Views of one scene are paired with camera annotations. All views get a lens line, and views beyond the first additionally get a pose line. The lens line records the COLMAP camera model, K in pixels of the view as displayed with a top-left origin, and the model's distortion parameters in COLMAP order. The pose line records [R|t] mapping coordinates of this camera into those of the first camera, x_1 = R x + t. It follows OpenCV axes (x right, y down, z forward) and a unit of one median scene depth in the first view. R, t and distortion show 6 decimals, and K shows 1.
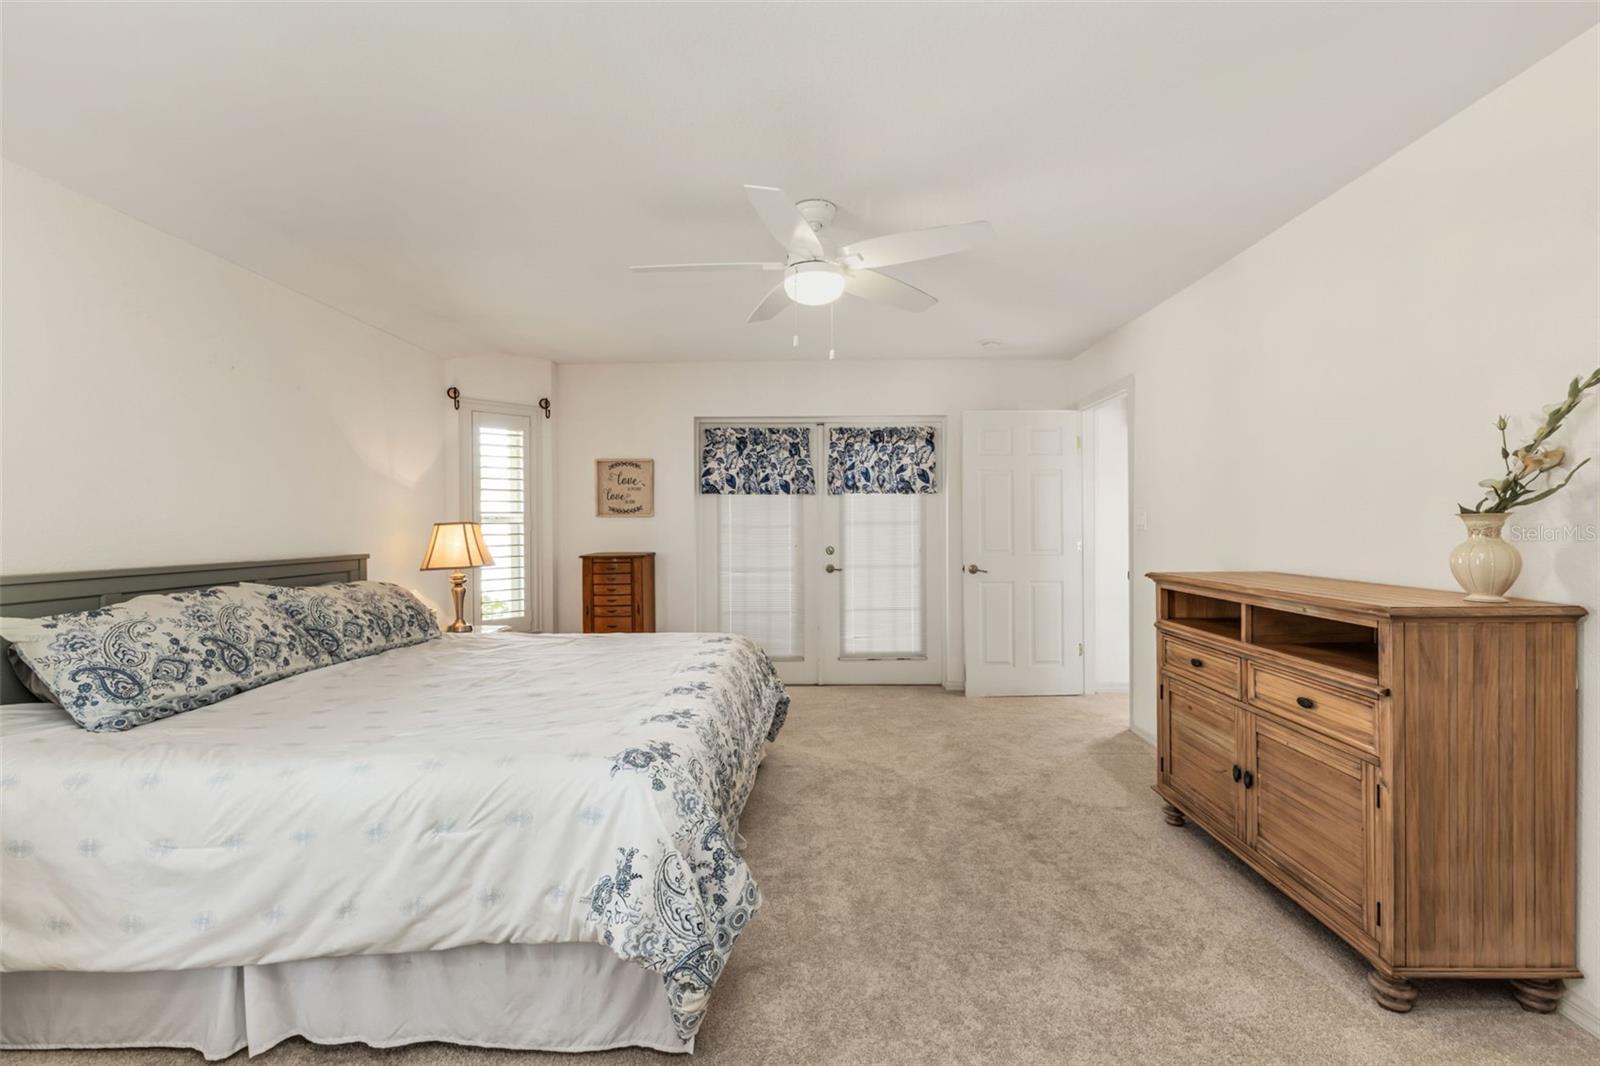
lens RADIAL K [[706.9, 0, 798.1], [0, 706.9, 527.3], [0, 0, 1]] dist [0.001523, -0.000095]
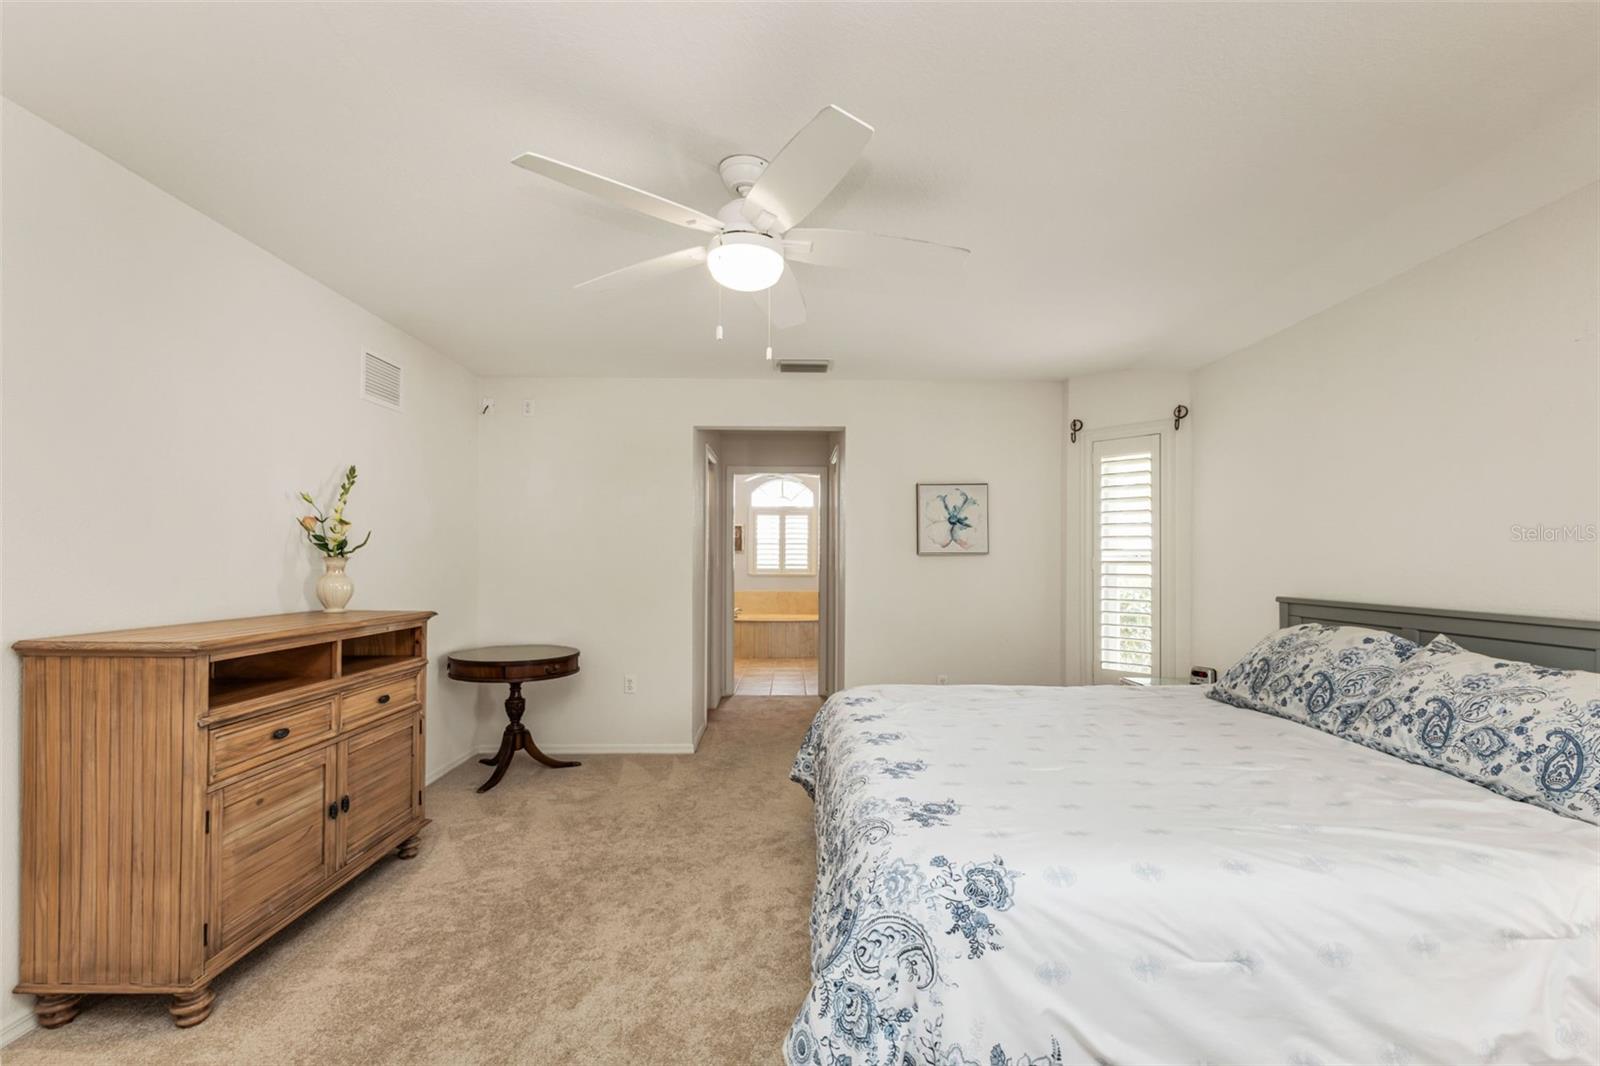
lens RADIAL K [[697.6, 0, 799.4], [0, 697.6, 550.7], [0, 0, 1]] dist [0.001683, 0.000346]
pose [[-0.999557, 0.000185, -0.029760, -0.015487], [0.000481, 0.999950, -0.009948, -0.013282], [0.029757, -0.009958, -0.999508, 2.005937]]
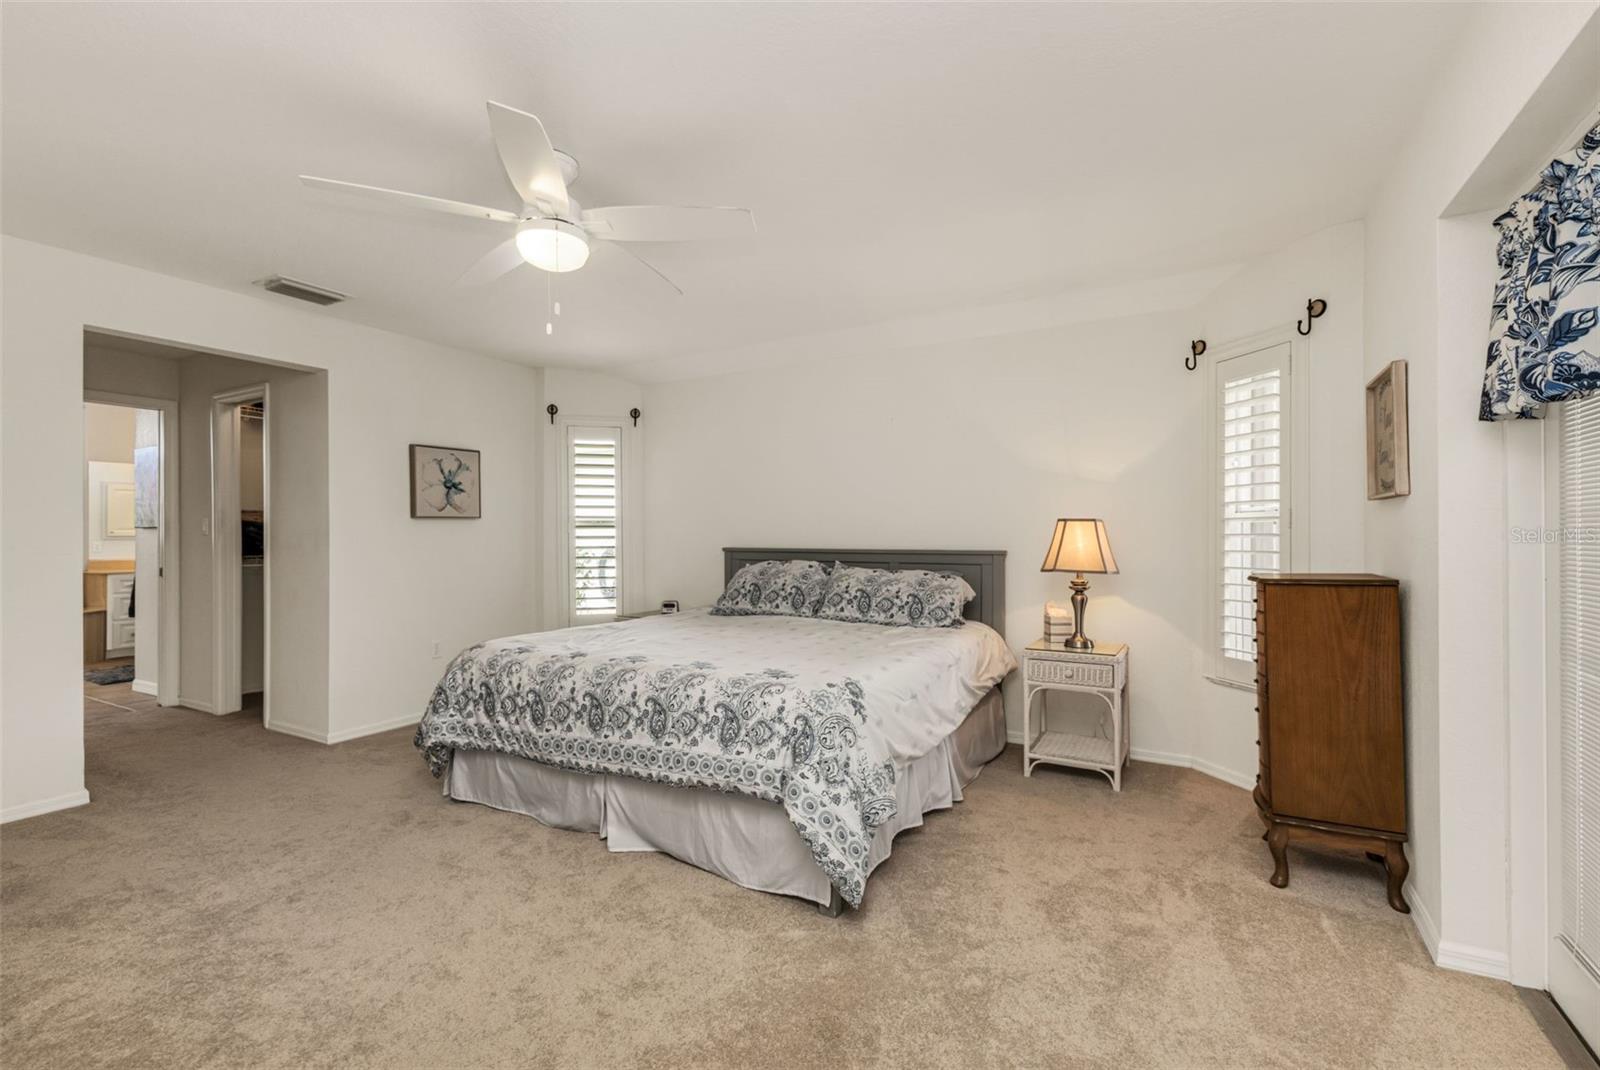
lens RADIAL K [[706.9, 0, 798.1], [0, 706.9, 529.3], [0, 0, 1]] dist [0.001523, -0.000095]
pose [[-0.479055, -0.001091, -0.877784, 0.740117], [0.000577, 0.999999, -0.001558, 0.010900], [0.877784, -0.001253, -0.479054, 1.889004]]
